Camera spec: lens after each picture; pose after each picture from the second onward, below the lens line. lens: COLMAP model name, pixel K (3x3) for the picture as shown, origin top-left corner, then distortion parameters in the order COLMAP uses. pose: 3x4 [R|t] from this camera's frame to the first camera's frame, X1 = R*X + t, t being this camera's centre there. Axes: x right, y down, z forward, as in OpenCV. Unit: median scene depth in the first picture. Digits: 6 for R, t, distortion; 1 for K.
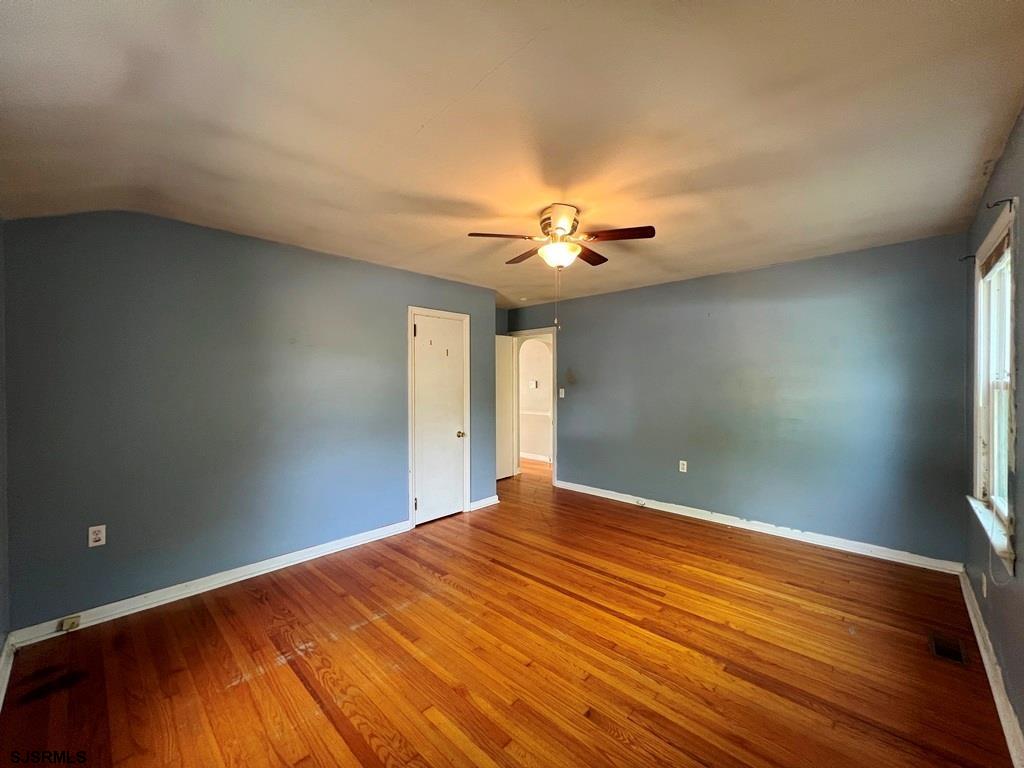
lens RADIAL K [[409.0, 0, 511.3], [0, 409.0, 383.2], [0, 0, 1]] dist [-0.003536, 0.002229]
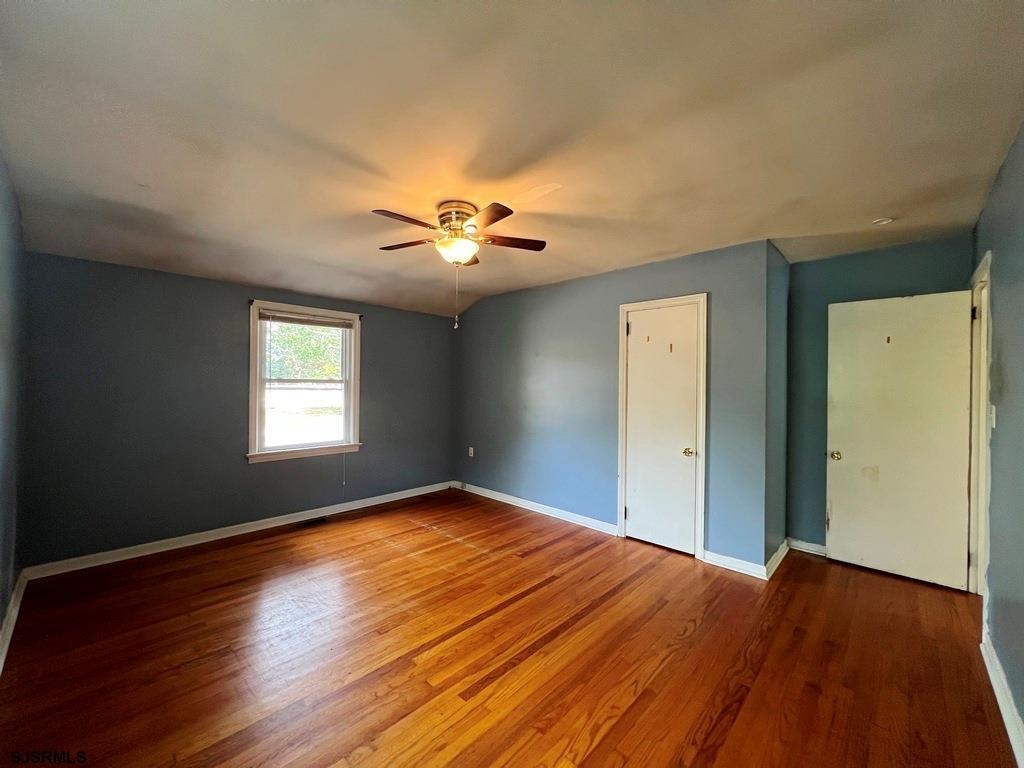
lens RADIAL K [[409.0, 0, 506.4], [0, 409.0, 383.1], [0, 0, 1]] dist [-0.003536, 0.002229]
pose [[-0.012609, -0.002433, -0.999918, 0.942566], [-0.018487, 0.999827, -0.002200, 0.004742], [0.999750, 0.018458, -0.012651, 0.970071]]
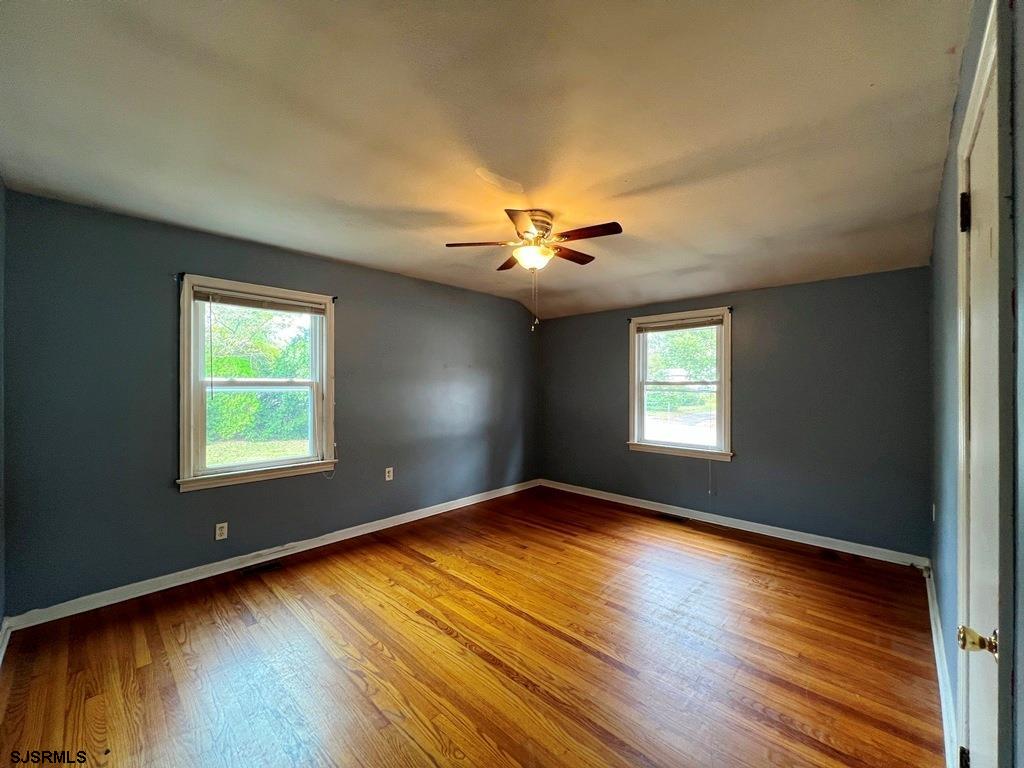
lens RADIAL K [[409.0, 0, 511.7], [0, 409.0, 387.6], [0, 0, 1]] dist [-0.003536, 0.002229]
pose [[-0.999997, -0.001200, 0.001997, 0.147918], [-0.001164, 0.999836, 0.018075, -0.002237], [-0.002019, 0.018073, -0.999835, 1.733995]]
